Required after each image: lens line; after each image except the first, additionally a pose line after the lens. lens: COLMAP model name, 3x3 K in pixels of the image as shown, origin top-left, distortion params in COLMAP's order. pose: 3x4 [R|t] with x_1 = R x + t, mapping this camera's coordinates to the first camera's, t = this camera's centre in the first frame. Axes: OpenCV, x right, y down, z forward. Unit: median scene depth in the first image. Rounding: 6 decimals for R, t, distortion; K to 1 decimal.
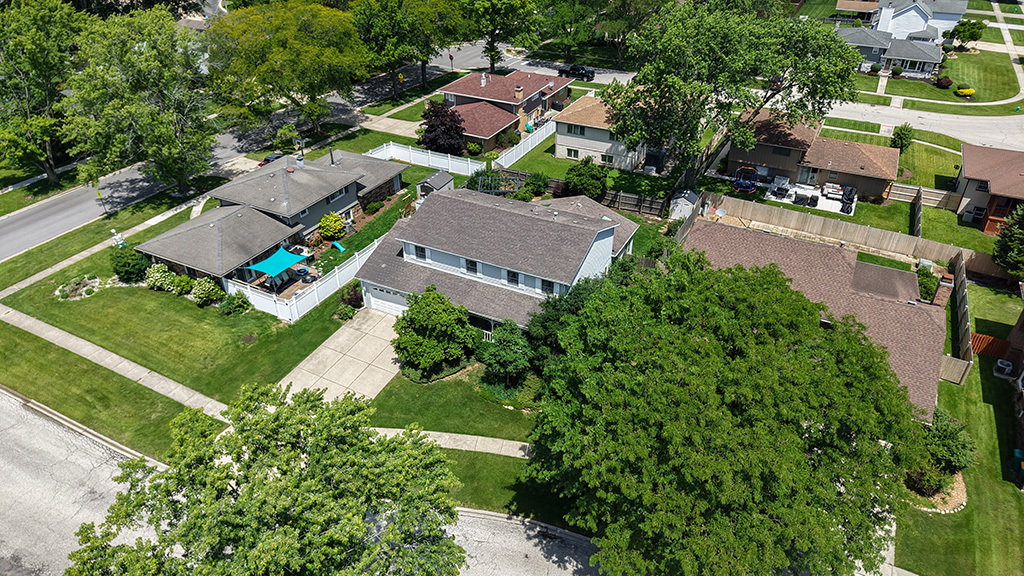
lens RADIAL K [[690.7, 0, 512.0], [0, 690.7, 288.0], [0, 0, 1]] dist [0.013561, -0.003659]
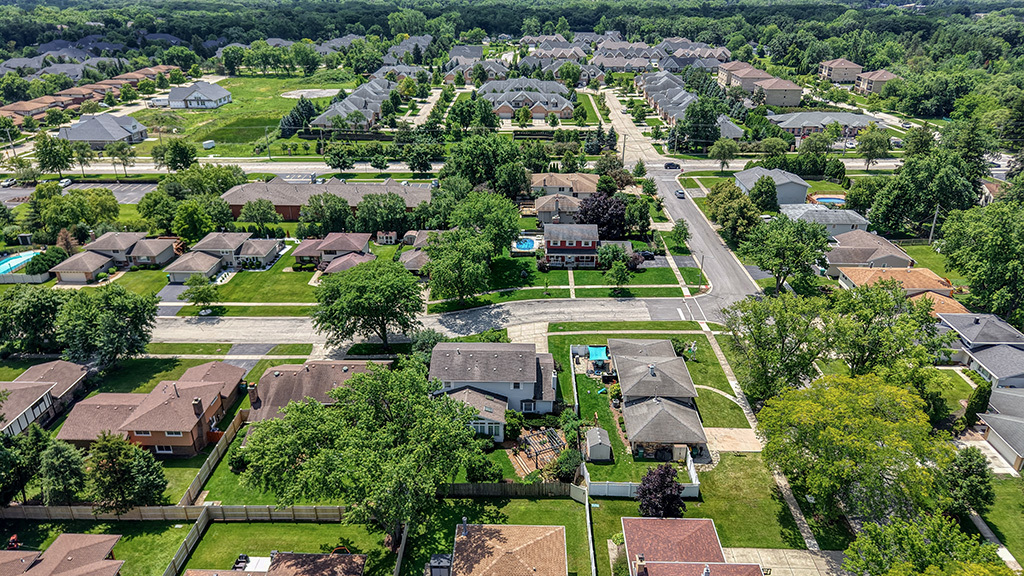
lens RADIAL K [[690.0, 0, 512.0], [0, 690.0, 288.0], [0, 0, 1]] dist [0.073416, -0.001887]
pose [[-0.899378, 0.181296, -0.397809, 0.479509], [-0.237280, 0.561826, 0.792496, -1.276776], [0.367176, 0.807145, -0.462276, 1.324911]]
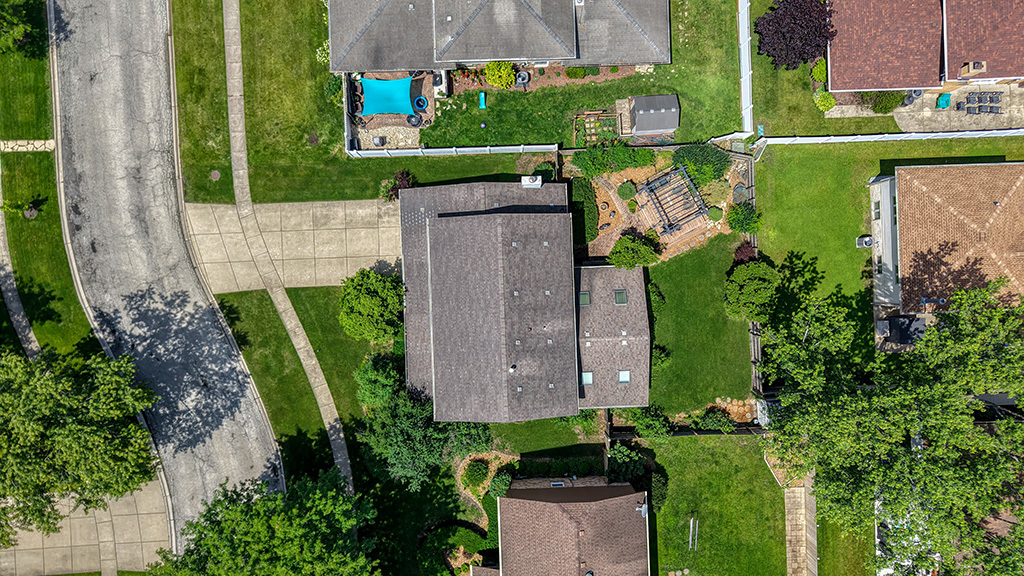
lens RADIAL K [[690.7, 0, 512.0], [0, 690.7, 288.0], [0, 0, 1]] dist [0.013561, -0.003659]
pose [[0.491137, 0.871073, -0.003932, -0.019023], [-0.483829, 0.276545, 0.830321, -0.667683], [0.724357, -0.405899, 0.557272, 0.396050]]
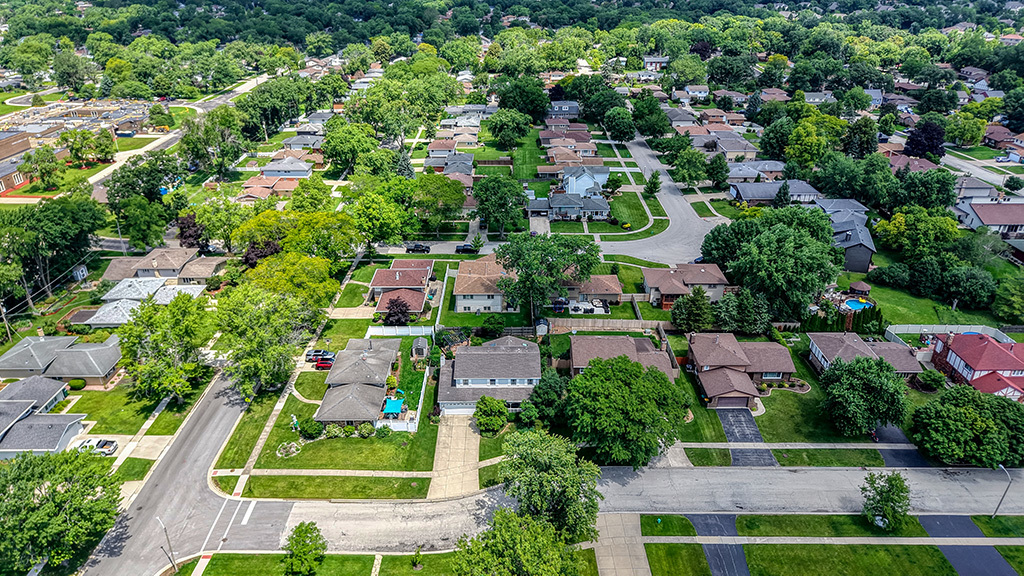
lens RADIAL K [[690.0, 0, 512.0], [0, 690.0, 288.0], [0, 0, 1]] dist [0.073416, -0.001887]
pose [[0.887203, -0.201703, 0.414954, -0.645464], [0.247555, 0.967063, -0.059214, -0.132421], [-0.389343, 0.155259, 0.907914, -0.824790]]
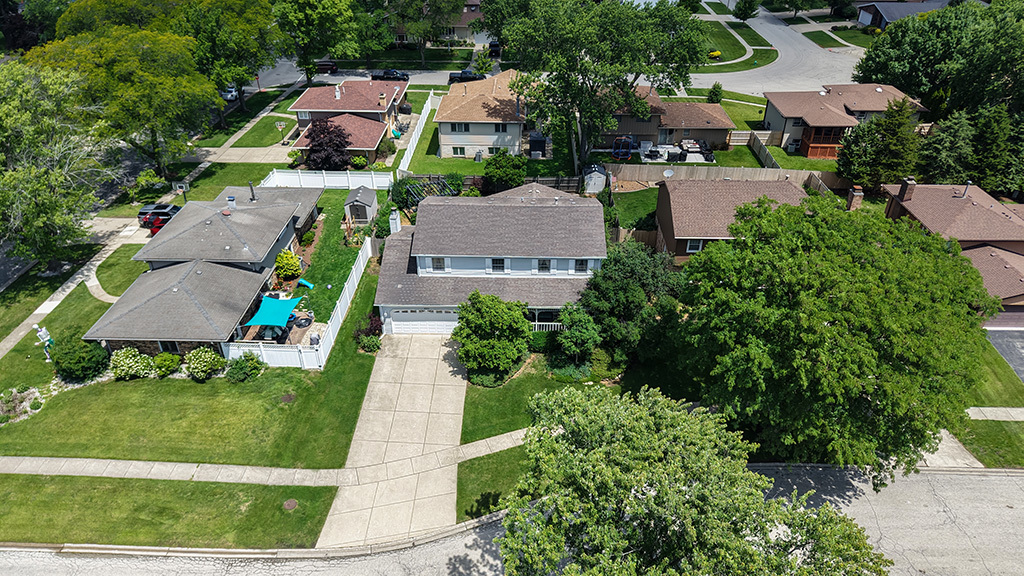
lens RADIAL K [[690.7, 0, 512.0], [0, 690.7, 288.0], [0, 0, 1]] dist [0.013561, -0.003659]
pose [[0.901061, -0.230803, 0.367177, -0.308635], [0.232676, 0.971738, 0.039830, -0.024664], [-0.365993, 0.049544, 0.929298, 0.040775]]
